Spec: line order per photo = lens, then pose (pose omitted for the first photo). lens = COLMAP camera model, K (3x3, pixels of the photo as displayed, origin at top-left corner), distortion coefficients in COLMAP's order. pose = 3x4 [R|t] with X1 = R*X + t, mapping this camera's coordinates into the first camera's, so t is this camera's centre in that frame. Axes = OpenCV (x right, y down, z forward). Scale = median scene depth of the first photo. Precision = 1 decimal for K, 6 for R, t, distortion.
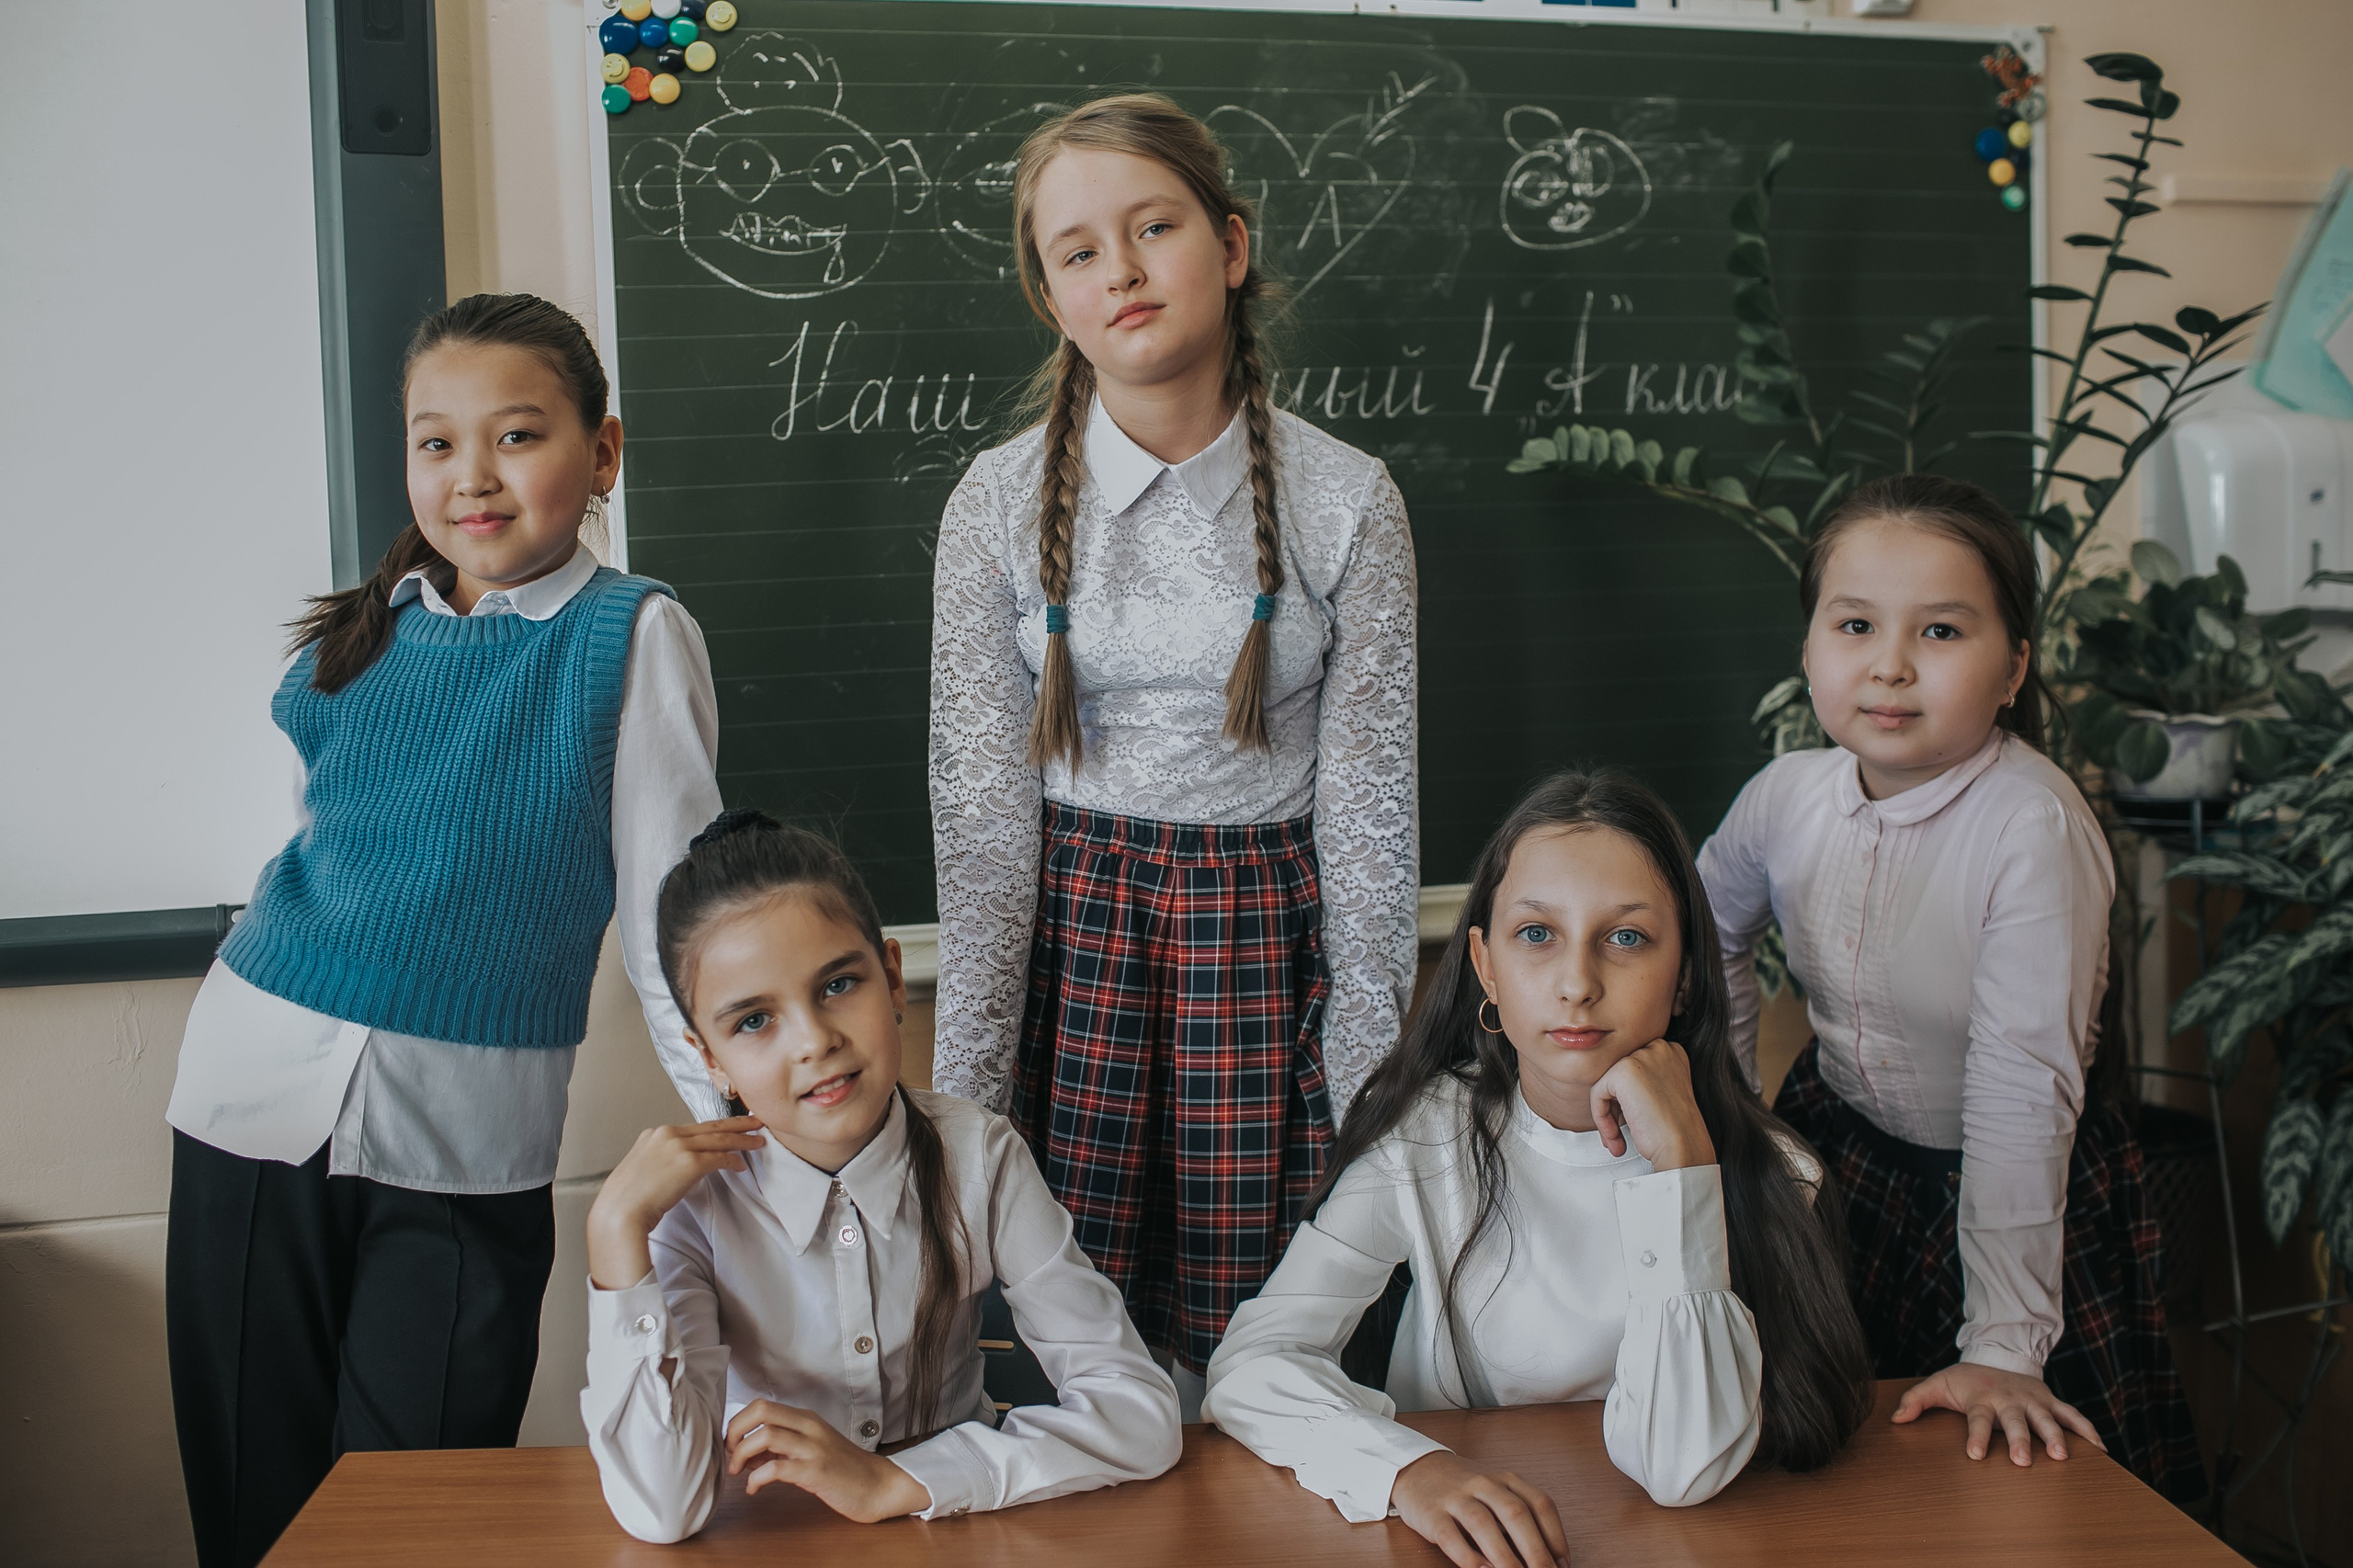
lens RADIAL K [[2280.6, 0, 1177.0], [0, 2280.6, 763.2], [0, 0, 1]] dist [-0.050949, 0.000000]
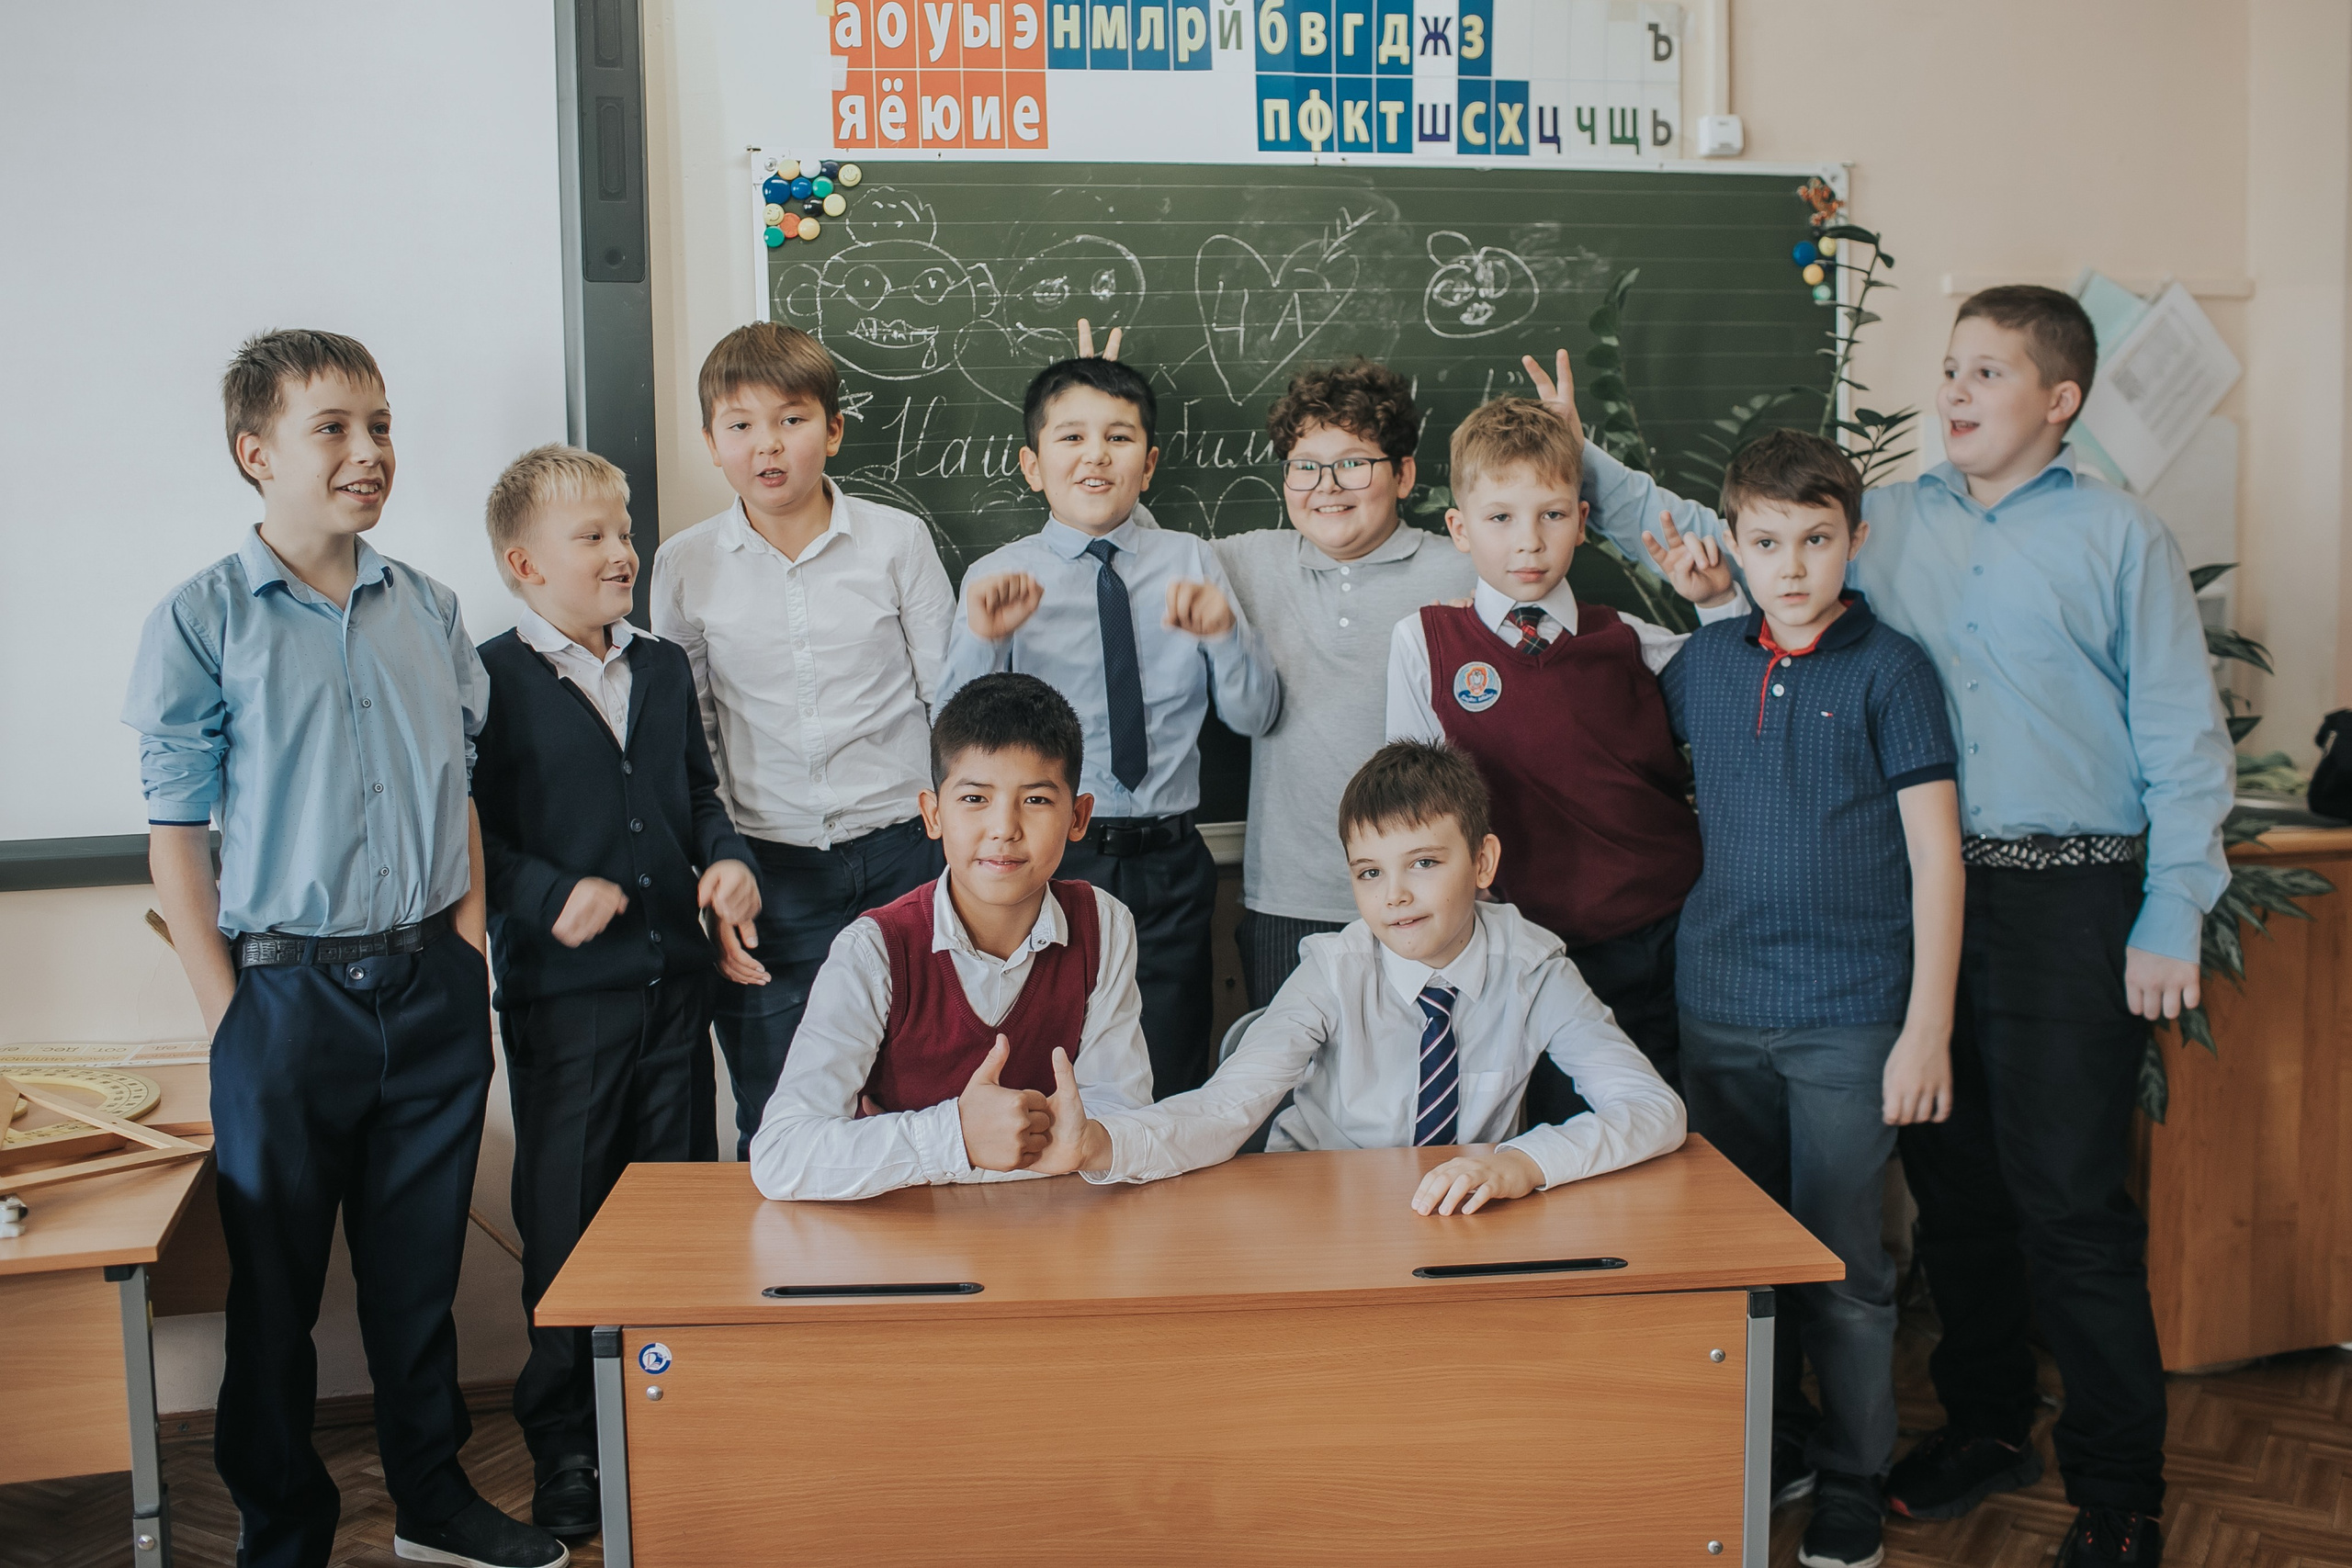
lens RADIAL K [[2279.5, 0, 1118.9], [0, 2279.5, 774.8], [0, 0, 1]] dist [-0.050949, 0.000000]
pose [[0.999454, 0.010401, -0.031350, 0.008303], [-0.009617, 0.999639, 0.025068, -0.001662], [0.031600, -0.024753, 0.999194, -0.352845]]
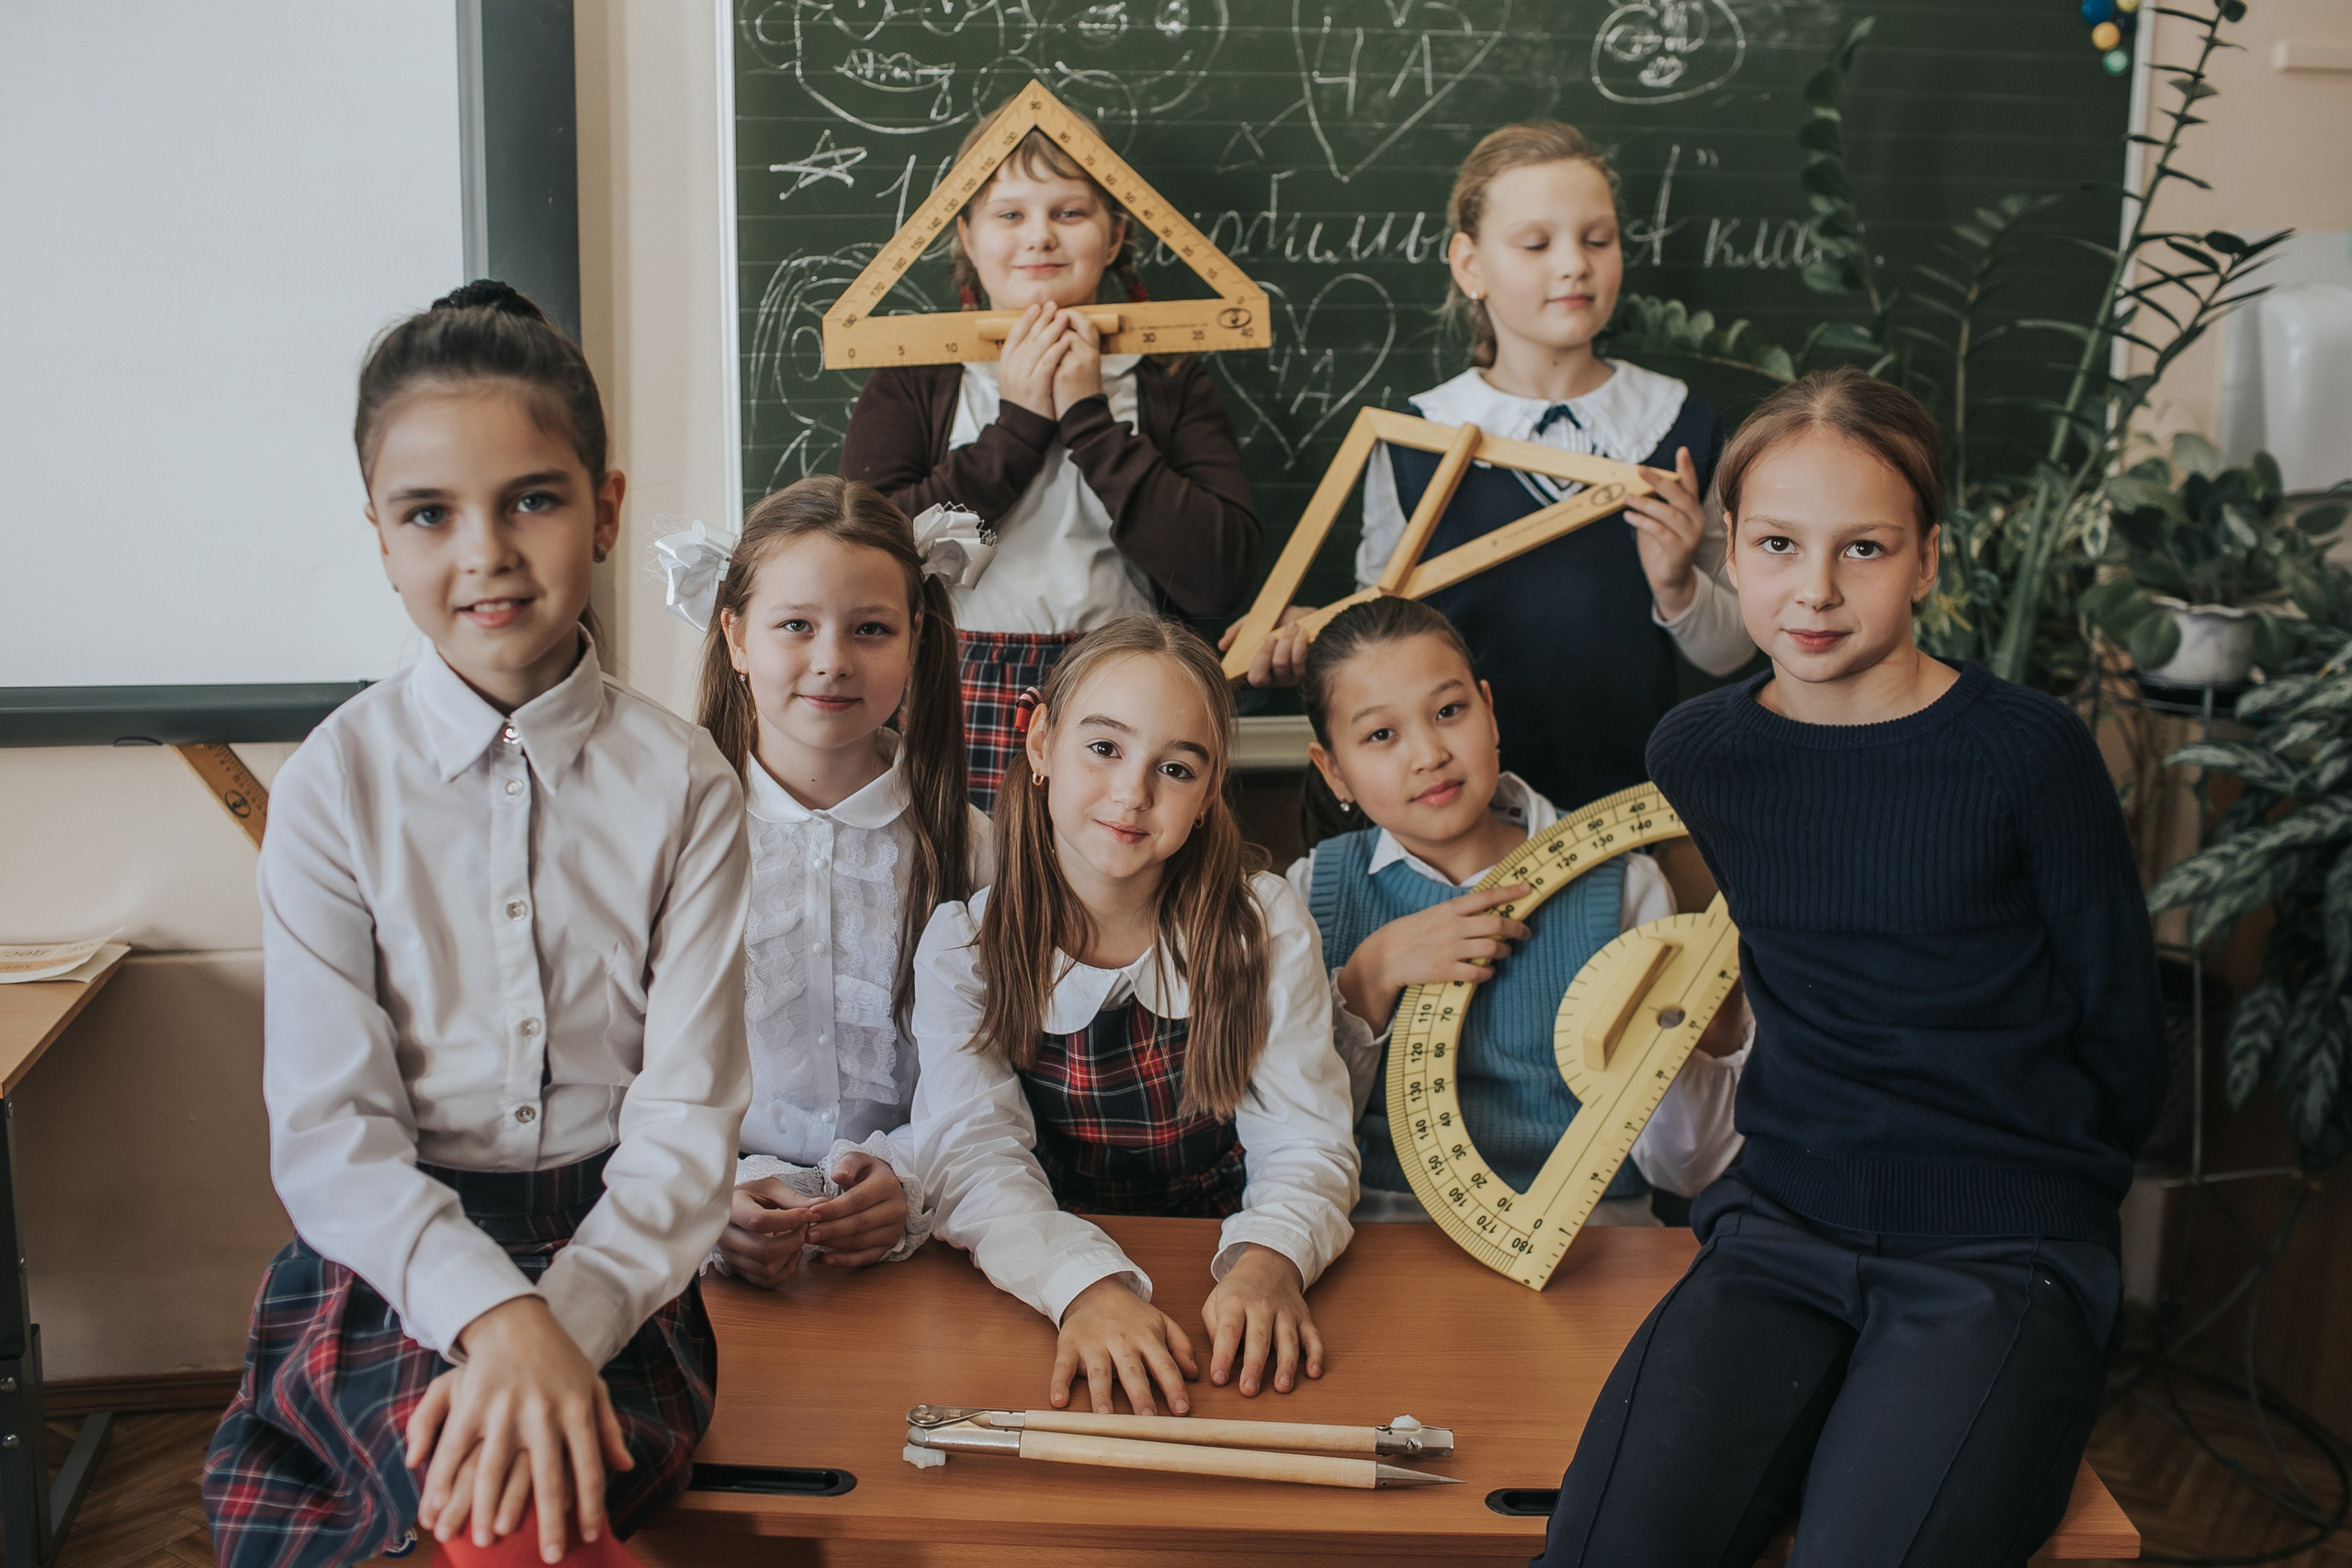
lens RADIAL K [[2279.5, 0, 1190.3], [0, 2279.5, 722.3], [0, 0, 1]] dist [-0.050949, 0.000000]
pose [[0.995703, 0.058980, -0.071392, 0.053097], [-0.050825, 0.992510, 0.111087, -0.053055], [0.077409, -0.106981, 0.991243, -0.061703]]
